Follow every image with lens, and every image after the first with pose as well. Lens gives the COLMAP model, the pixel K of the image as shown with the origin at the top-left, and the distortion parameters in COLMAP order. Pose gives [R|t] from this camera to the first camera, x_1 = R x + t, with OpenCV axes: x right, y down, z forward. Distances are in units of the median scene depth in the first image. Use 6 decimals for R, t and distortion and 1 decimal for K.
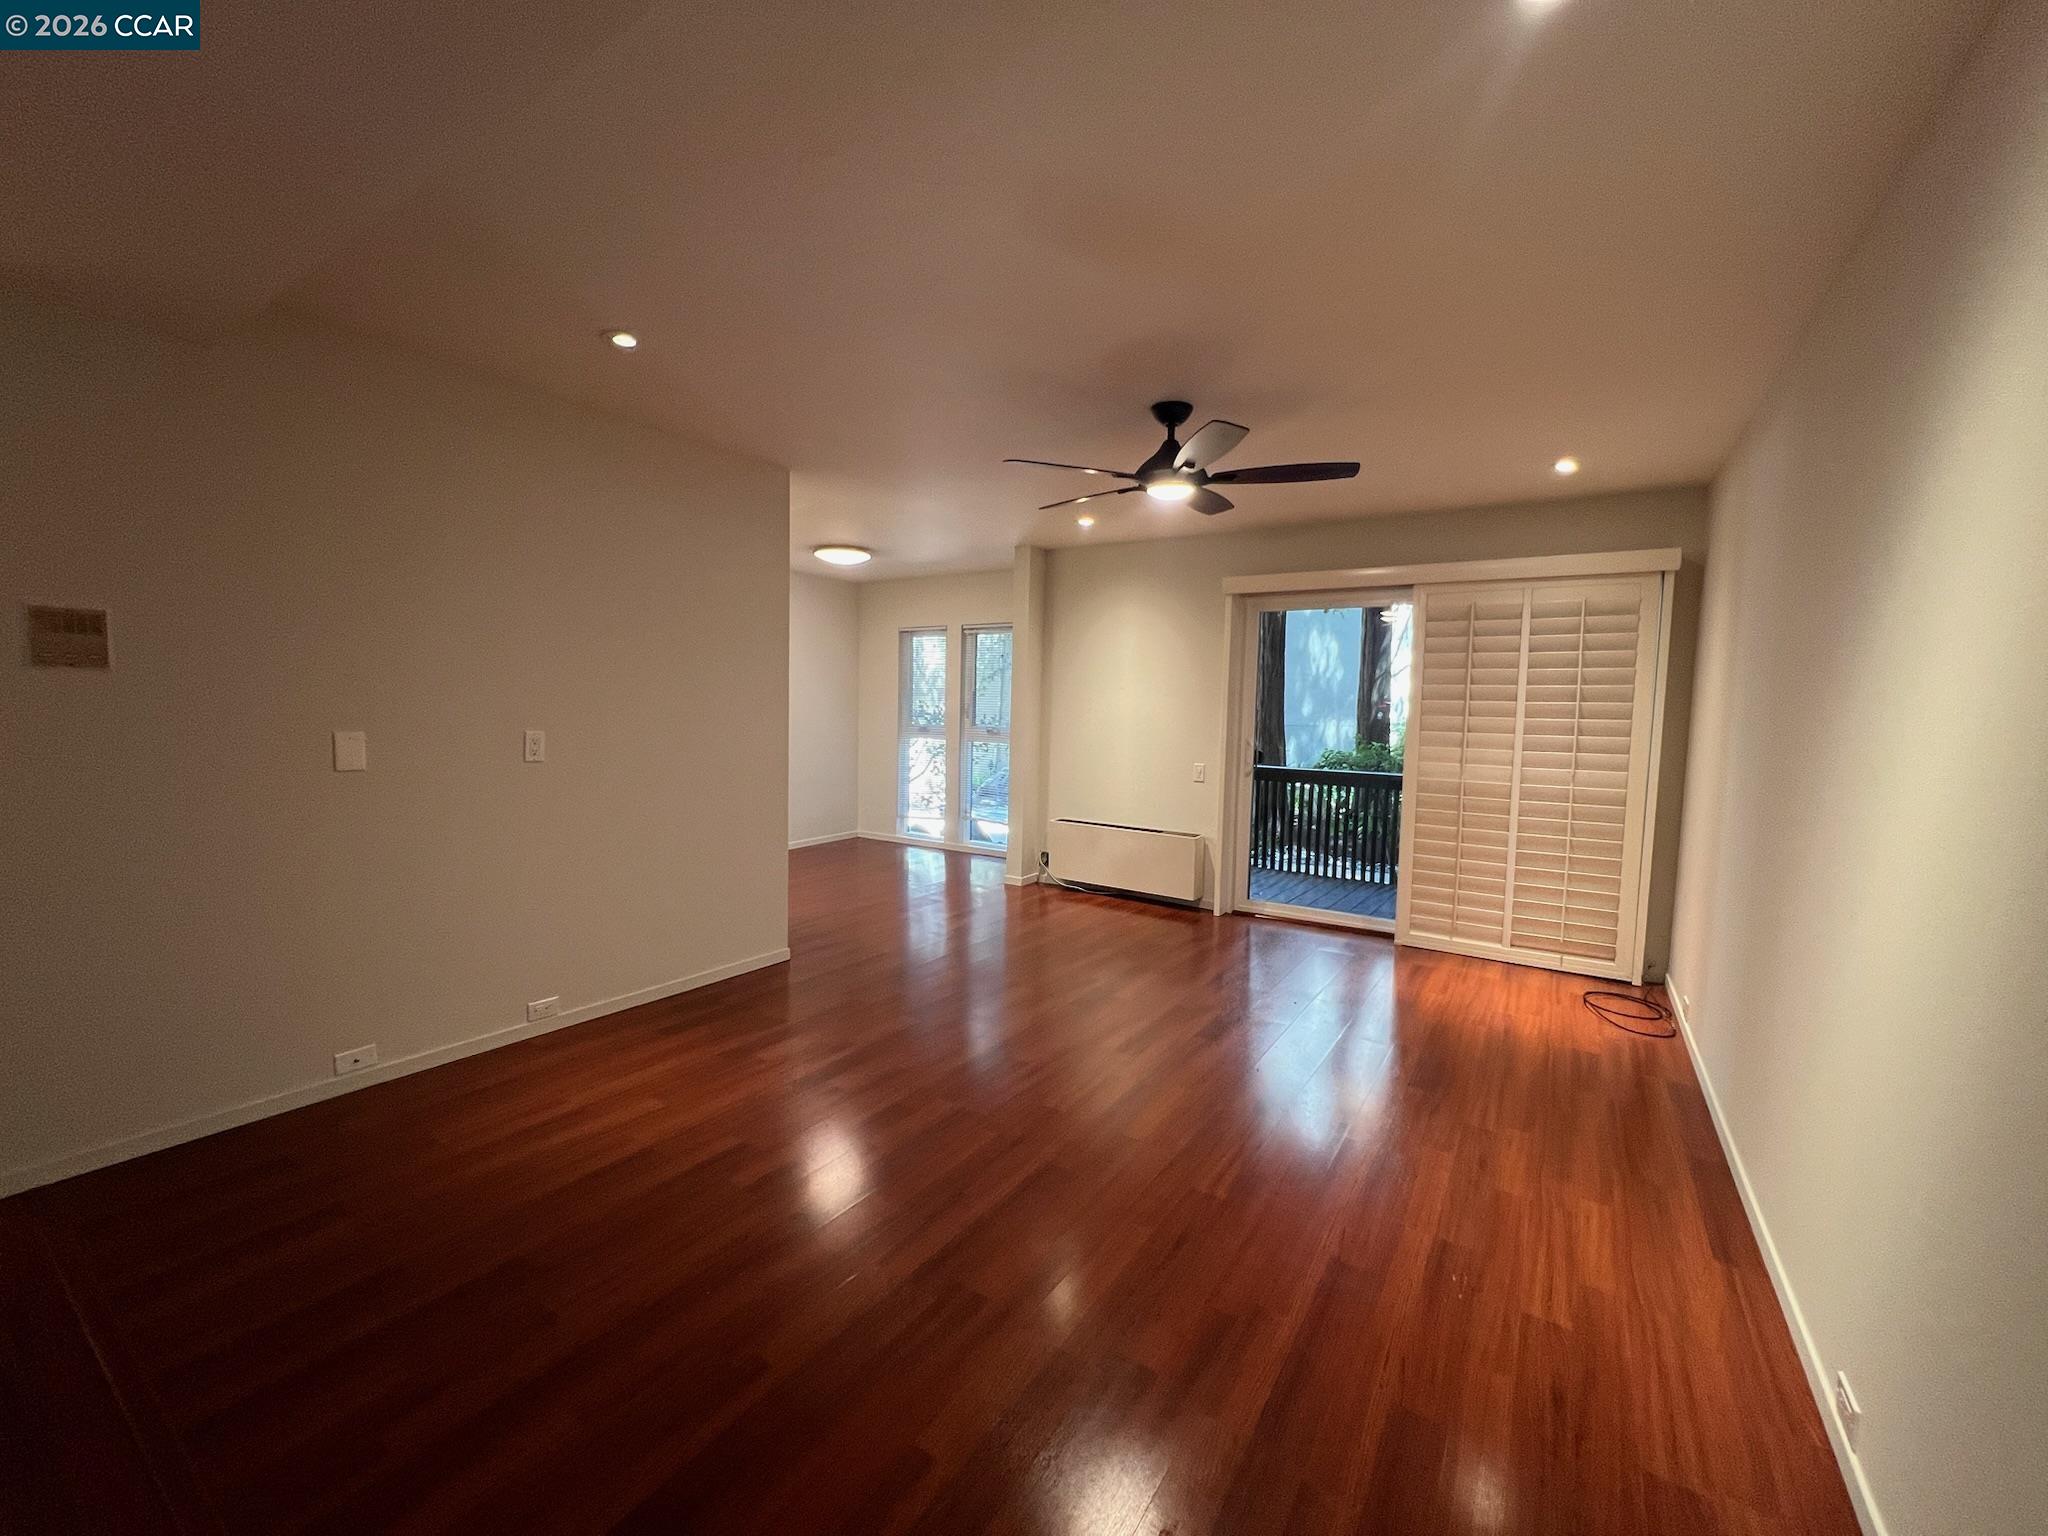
lens RADIAL K [[825.1, 0, 1019.9], [0, 825.1, 763.8], [0, 0, 1]] dist [0.003636, 0.000527]
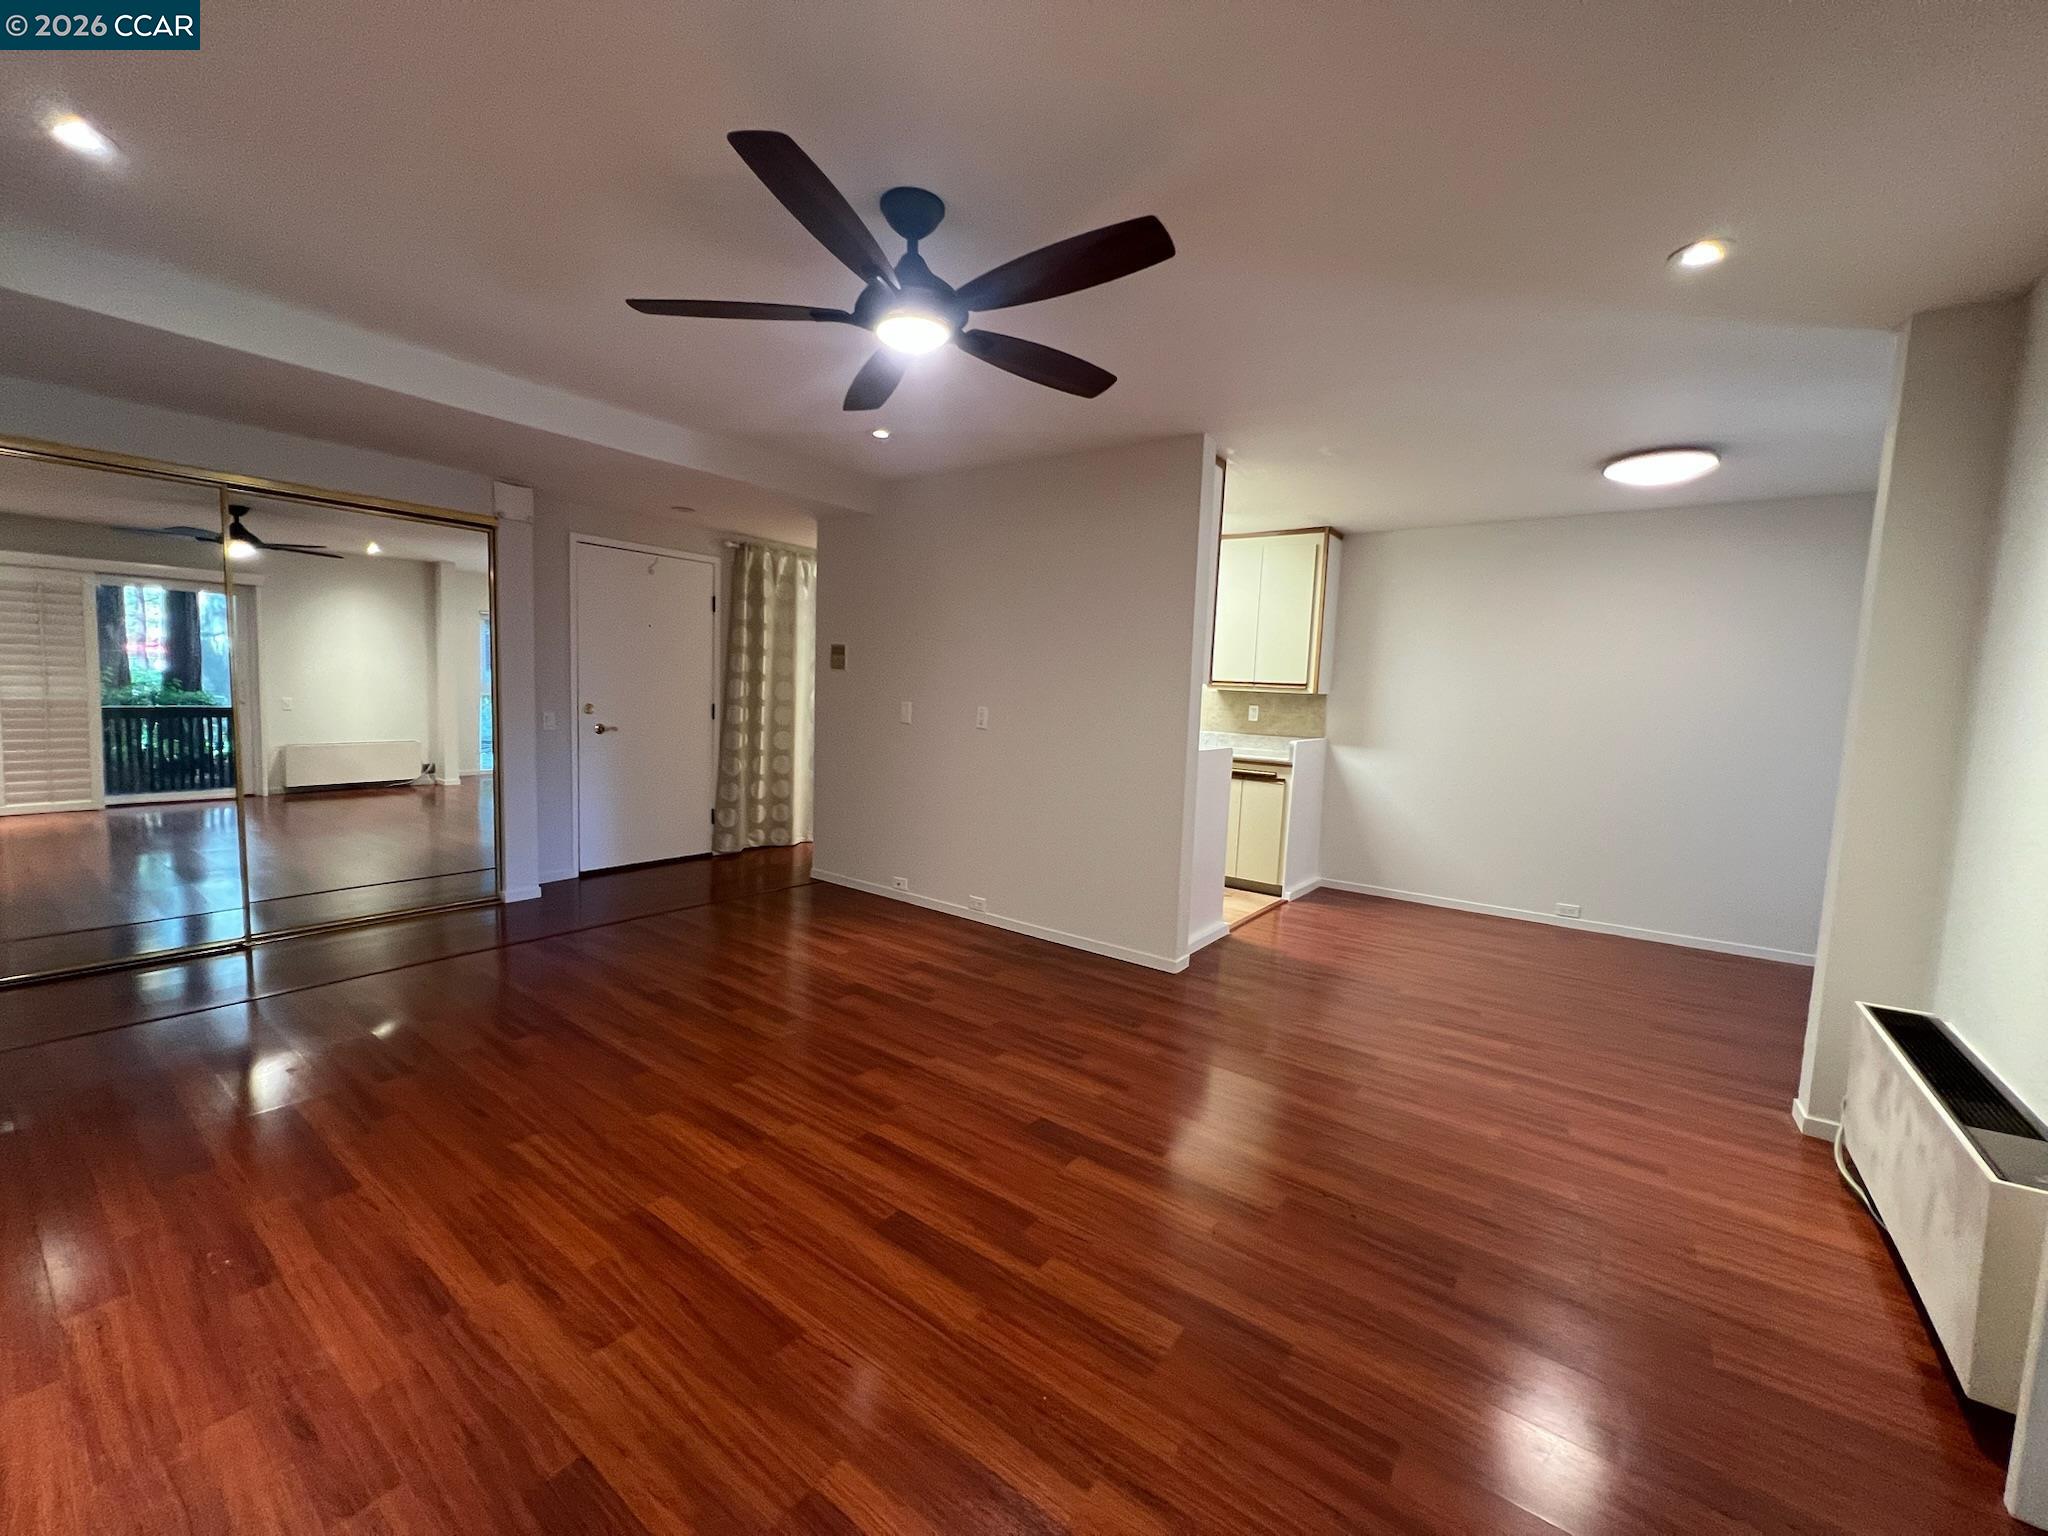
lens RADIAL K [[825.1, 0, 1018.3], [0, 825.1, 768.3], [0, 0, 1]] dist [0.003636, 0.000527]
pose [[-0.056775, 0.070746, -0.995877, 1.009036], [-0.109387, 0.991040, 0.076638, -0.060941], [0.992376, 0.113287, -0.048528, 1.384223]]
